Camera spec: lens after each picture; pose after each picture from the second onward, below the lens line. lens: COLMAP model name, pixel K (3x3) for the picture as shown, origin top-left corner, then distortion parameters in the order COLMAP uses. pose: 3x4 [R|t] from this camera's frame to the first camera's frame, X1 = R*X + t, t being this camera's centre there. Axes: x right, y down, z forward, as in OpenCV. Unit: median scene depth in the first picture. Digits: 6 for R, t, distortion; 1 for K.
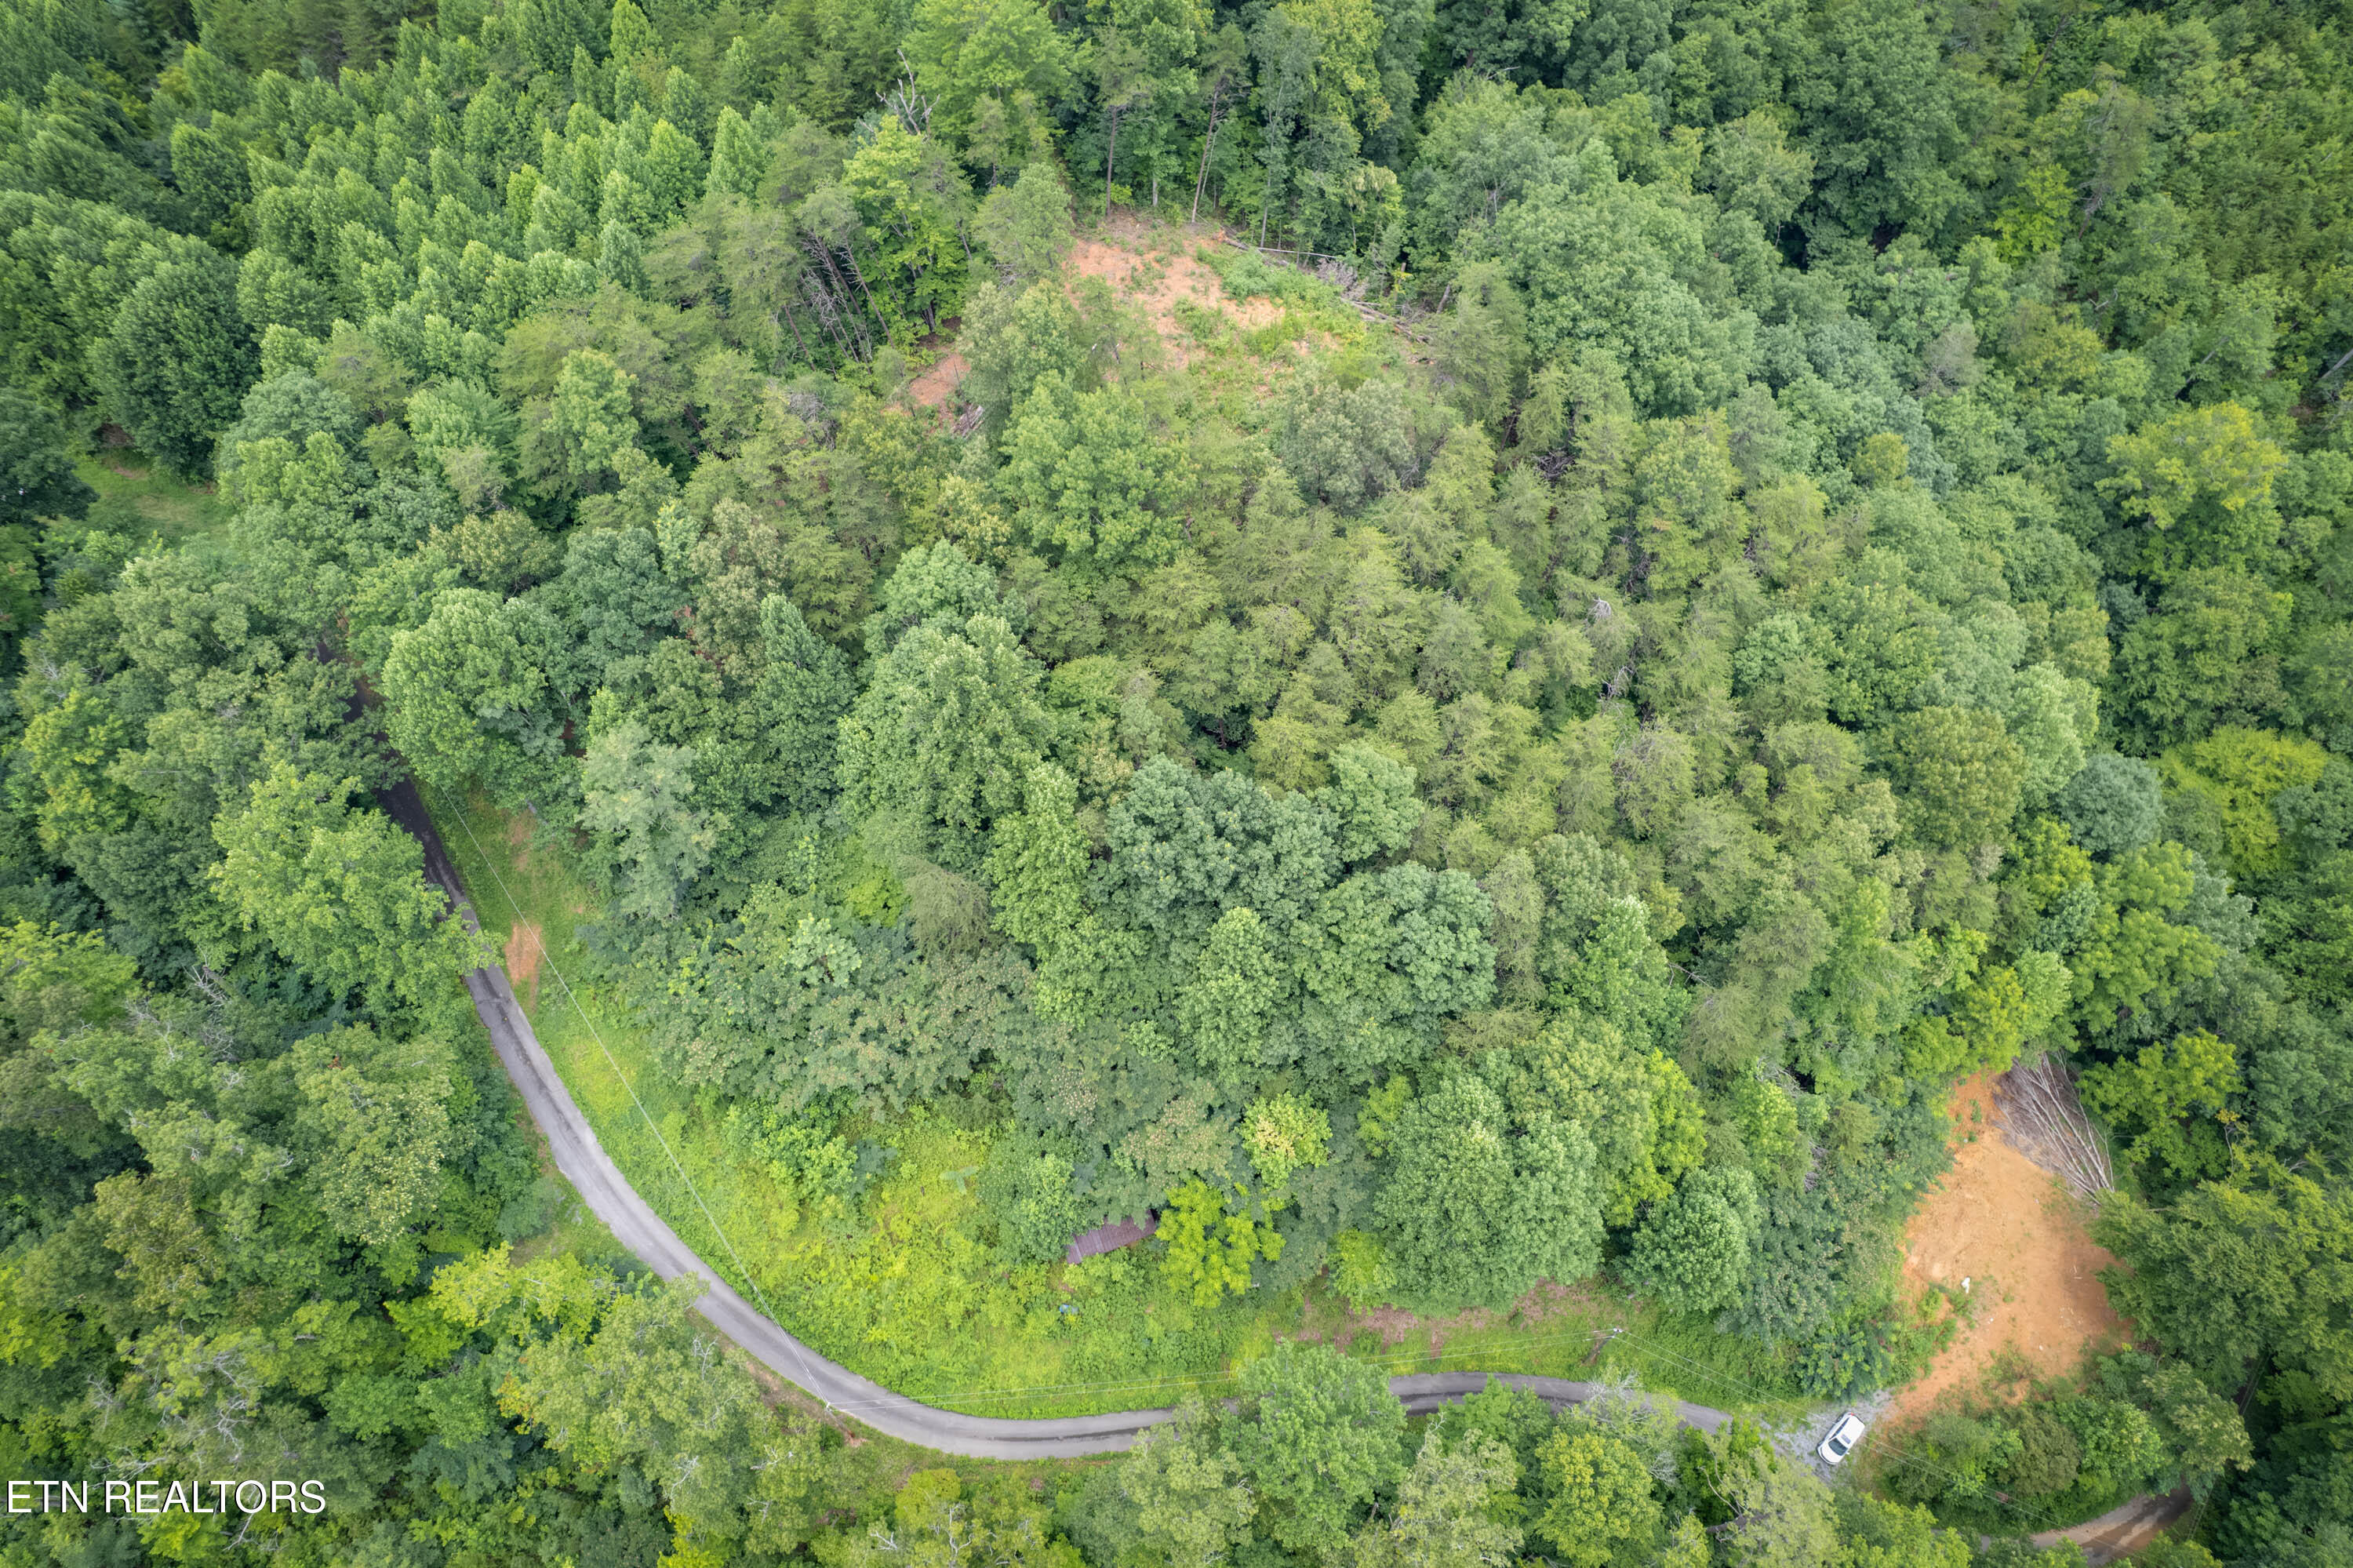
lens RADIAL K [[1512.2, 0, 1182.2], [0, 1512.2, 796.0], [0, 0, 1]] dist [-0.081257, 0.077391]
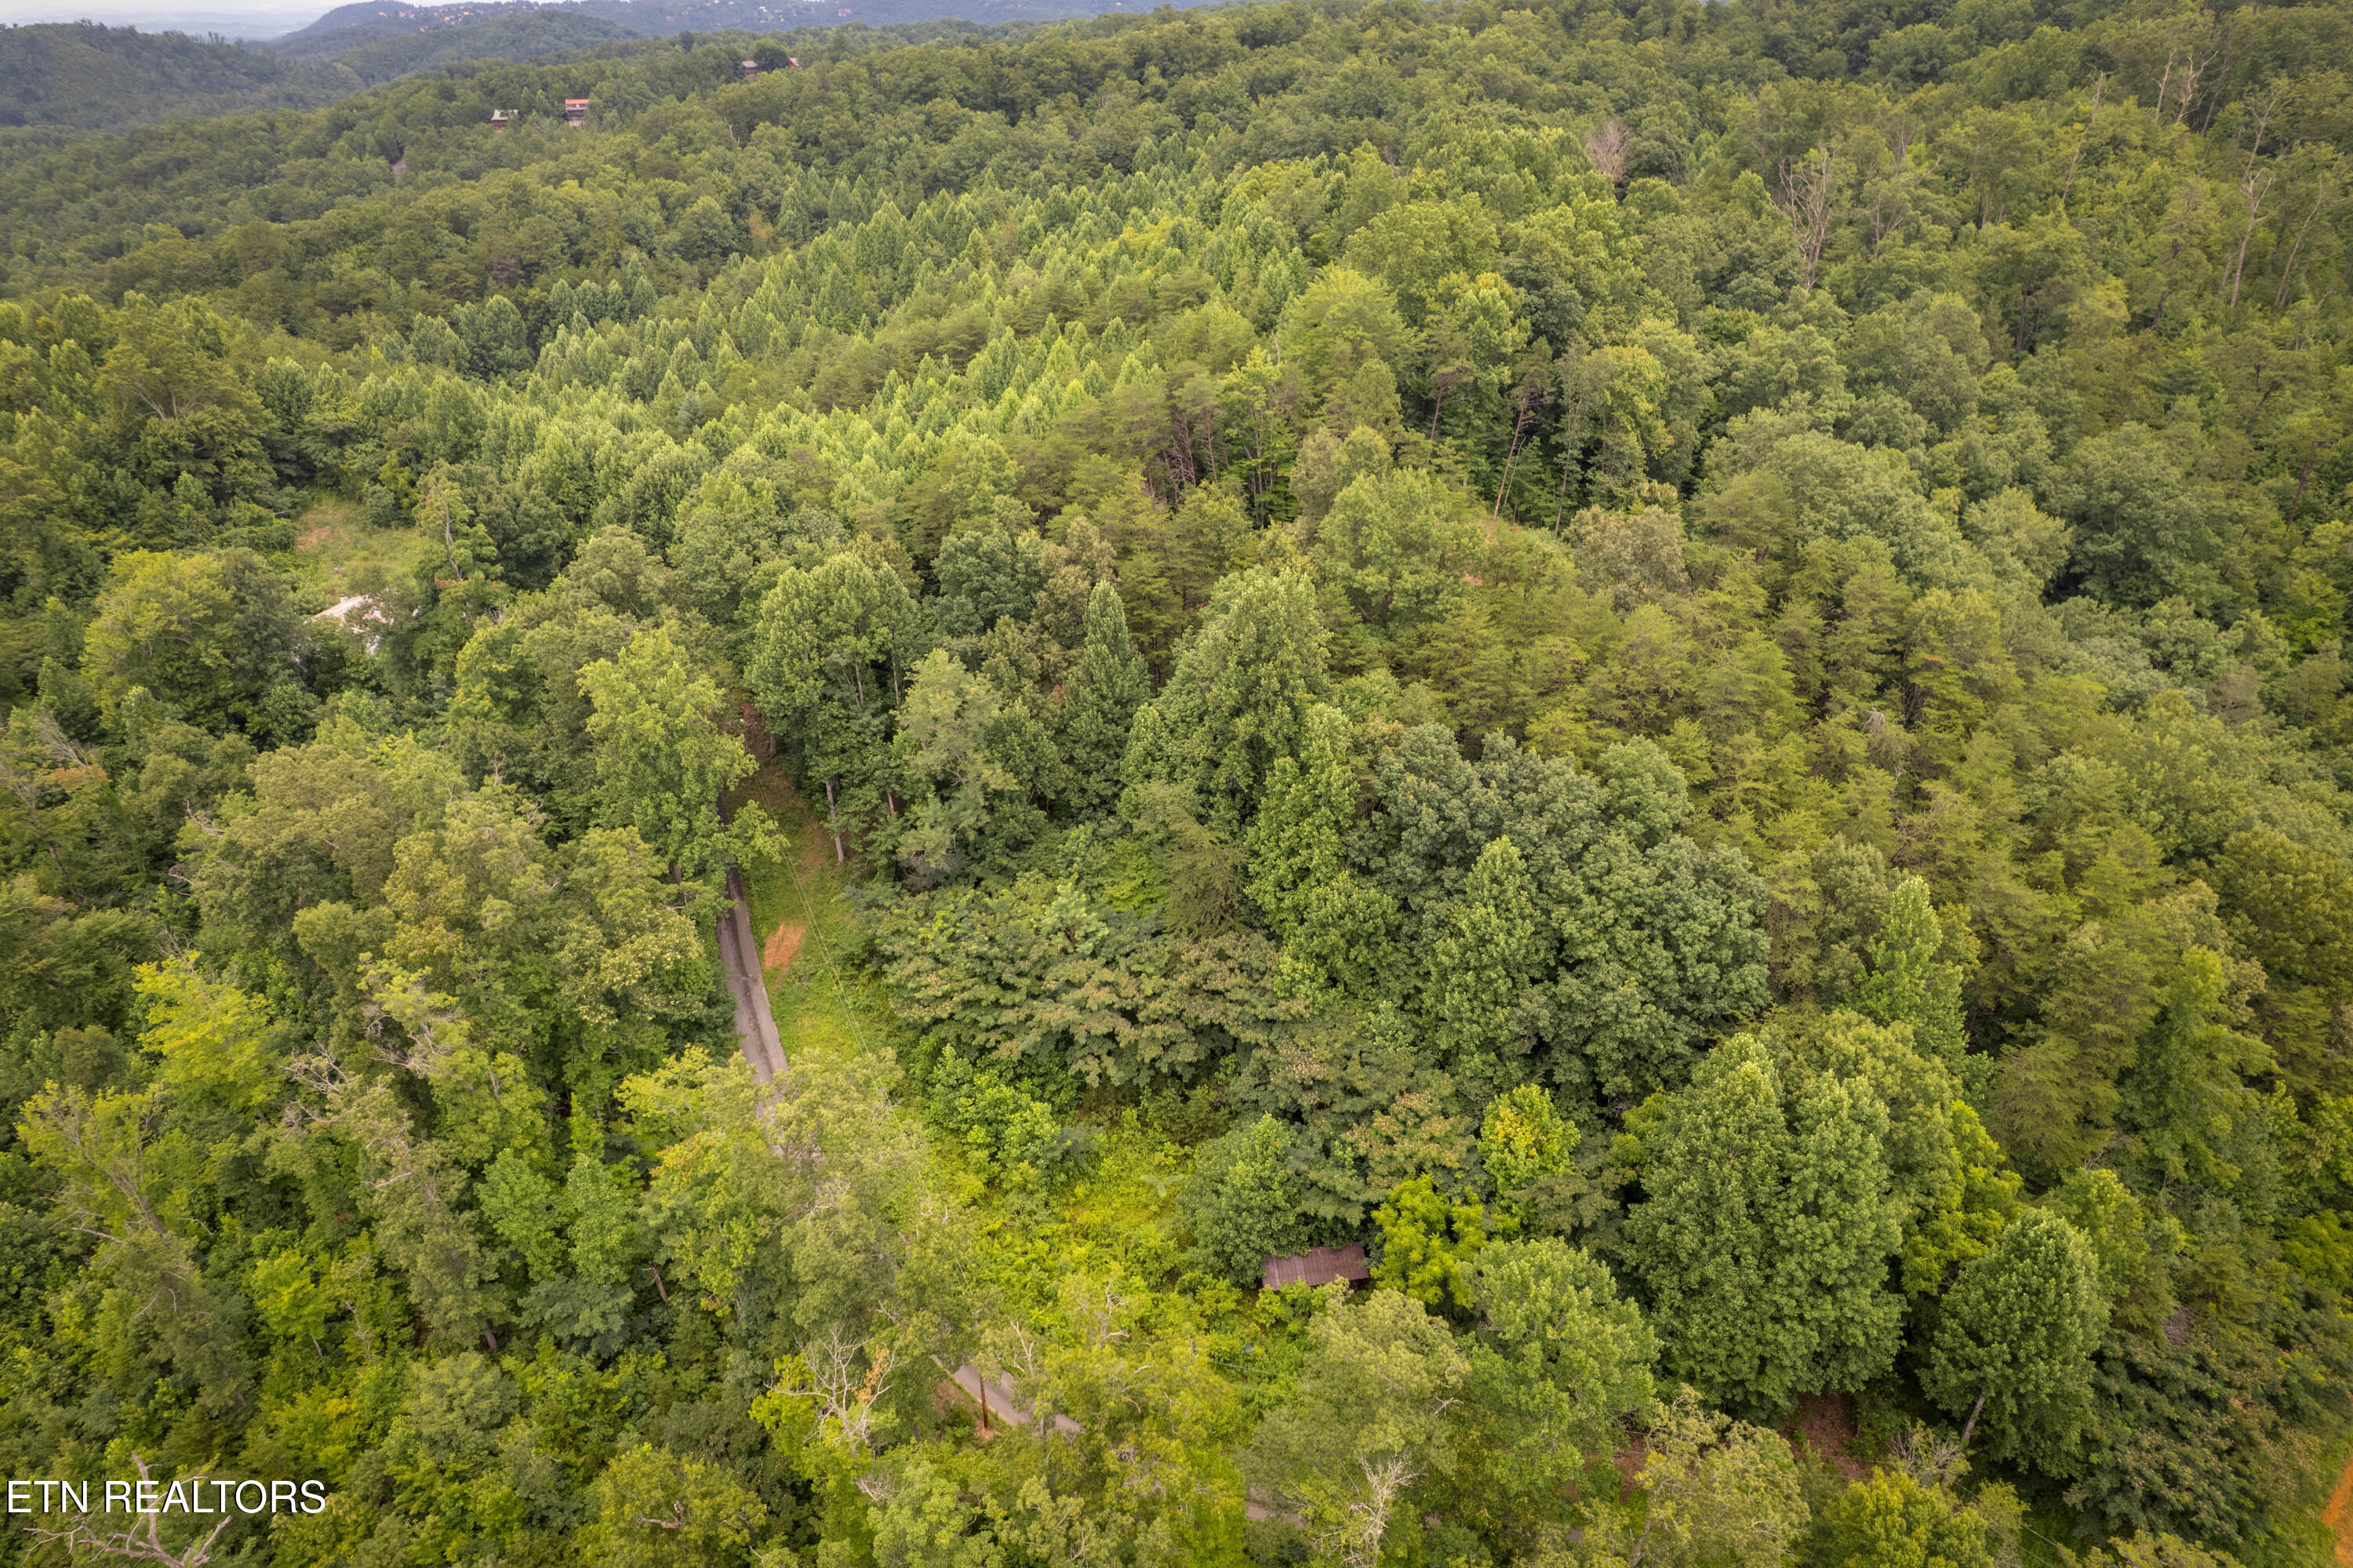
lens RADIAL K [[1512.2, 0, 1182.2], [0, 1512.2, 796.0], [0, 0, 1]] dist [-0.081257, 0.077391]
pose [[0.976882, 0.098683, -0.189638, 0.015195], [-0.178067, 0.866476, -0.466381, 0.459270], [0.118293, 0.489368, 0.864017, 0.087788]]
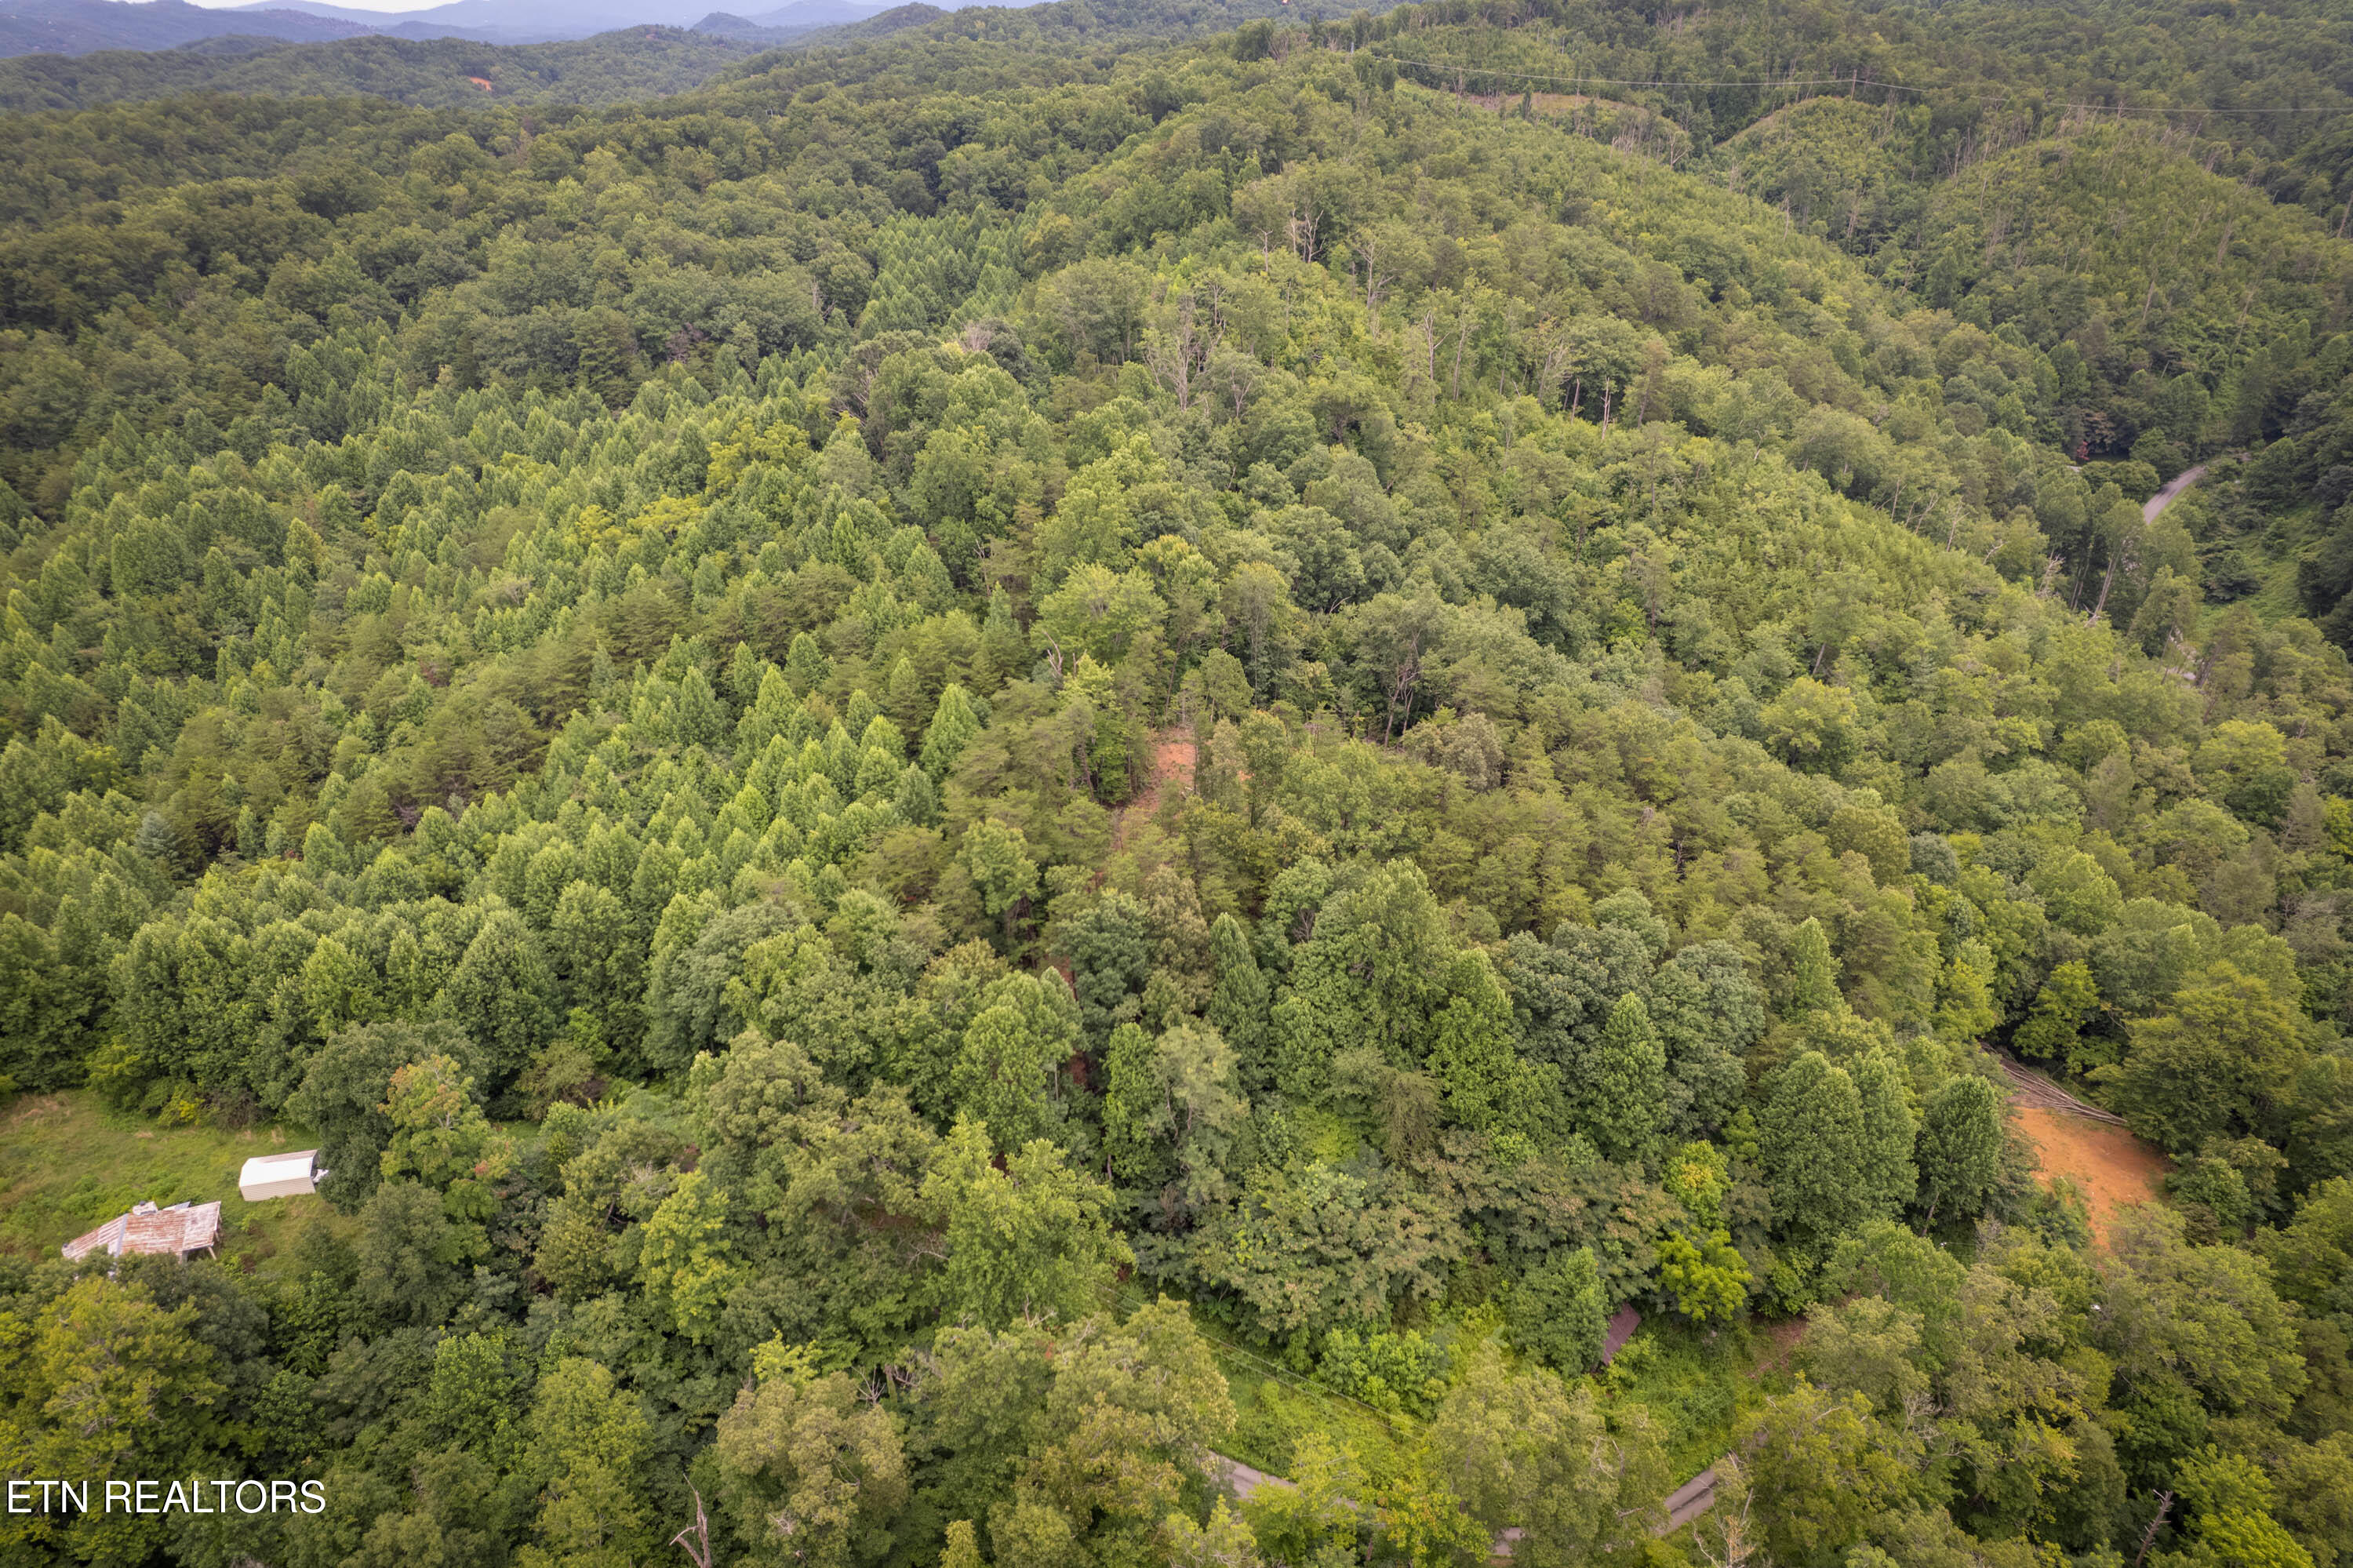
lens RADIAL K [[1508.5, 0, 1180.9], [0, 1508.5, 802.3], [0, 0, 1]] dist [-0.082374, 0.074874]
pose [[0.879317, -0.236992, 0.413083, -0.723473], [0.407567, 0.823178, -0.395306, 0.260128], [-0.246356, 0.515958, 0.820424, -0.126192]]
